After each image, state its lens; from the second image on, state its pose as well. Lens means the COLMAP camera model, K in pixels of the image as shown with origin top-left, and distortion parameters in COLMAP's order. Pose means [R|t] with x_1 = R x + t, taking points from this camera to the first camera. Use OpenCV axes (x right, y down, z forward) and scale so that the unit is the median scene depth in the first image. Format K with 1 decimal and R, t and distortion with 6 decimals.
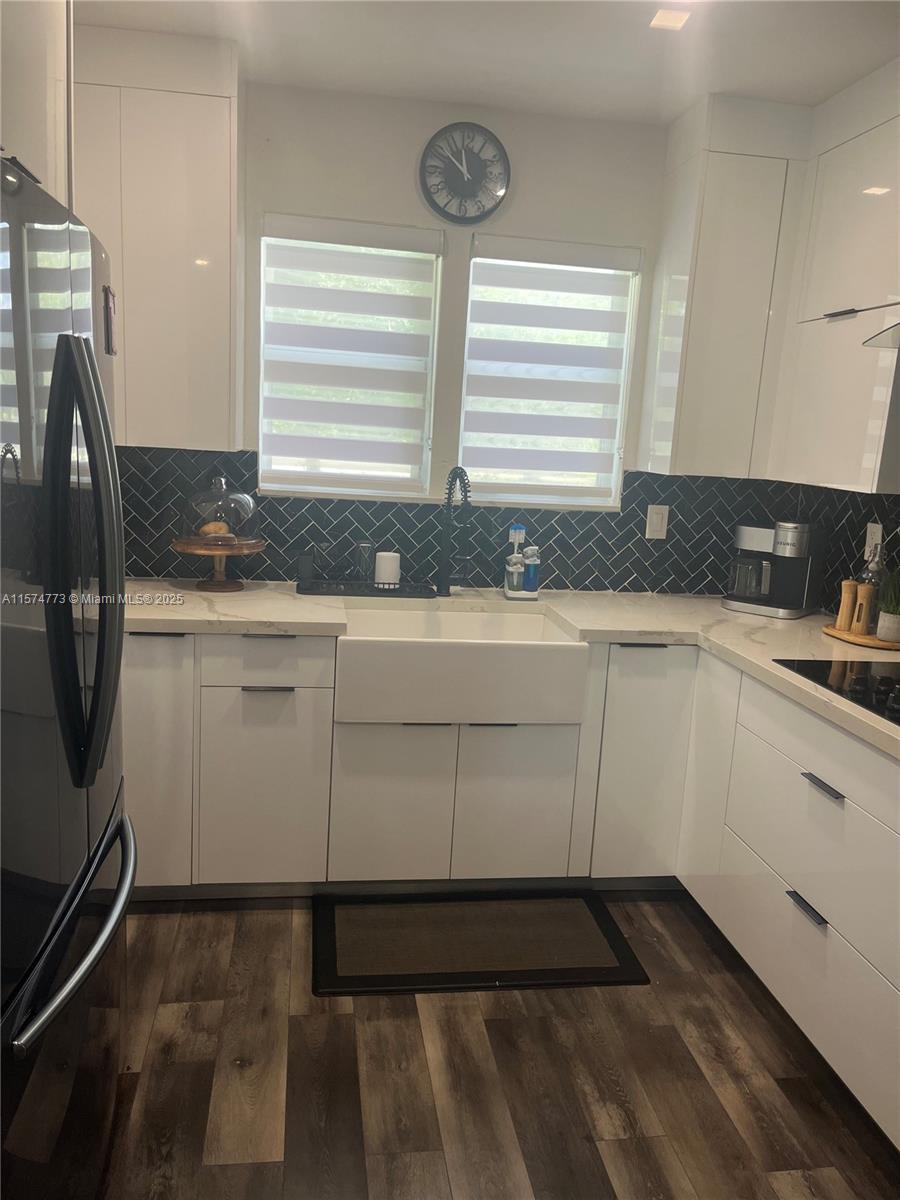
lens RADIAL K [[892.1, 0, 447.3], [0, 892.1, 605.0], [0, 0, 1]] dist [0.052611, -0.078587]
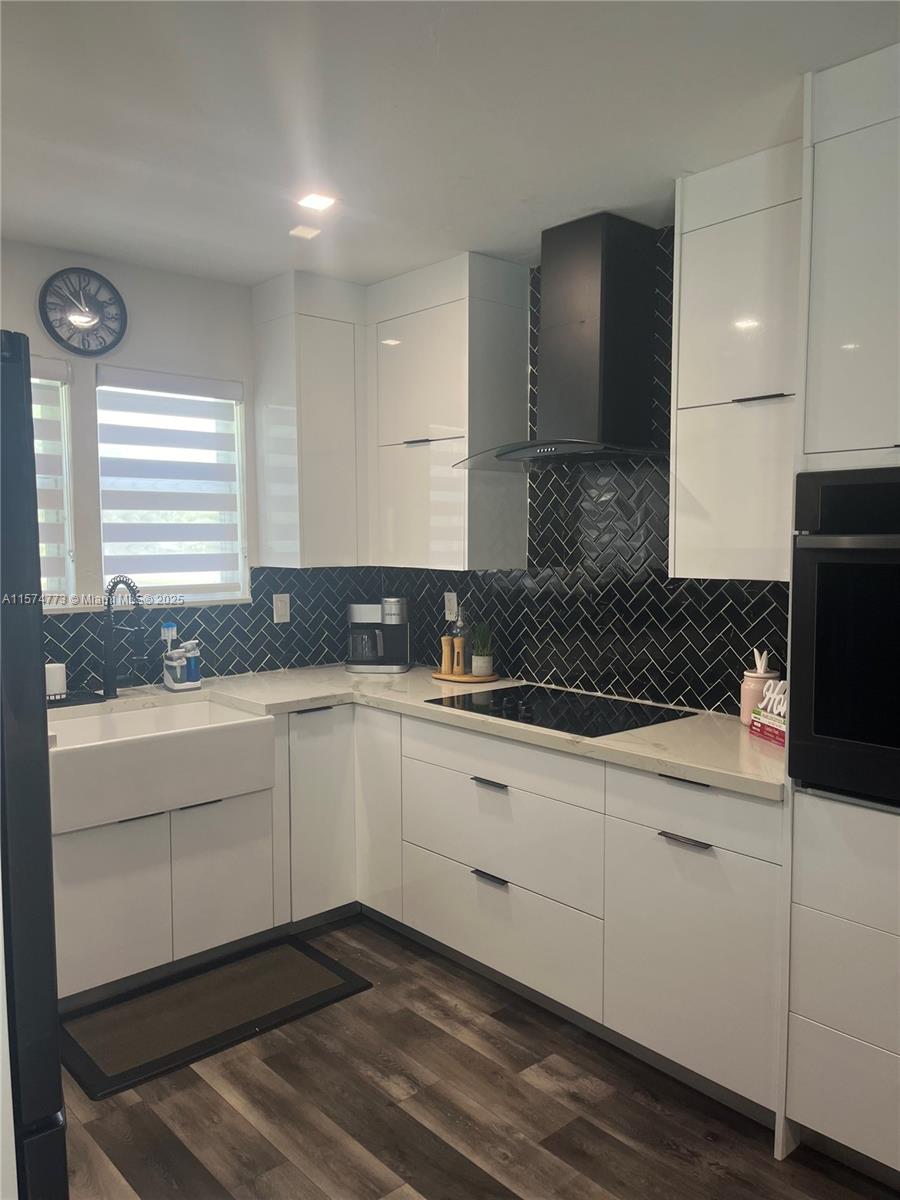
lens RADIAL K [[892.1, 0, 442.4], [0, 892.1, 597.6], [0, 0, 1]] dist [0.052611, -0.078587]
pose [[0.835999, -0.096212, 0.540231, -0.265926], [0.152286, 0.986516, -0.059967, -0.005190], [-0.527176, 0.132402, 0.839378, -0.113818]]
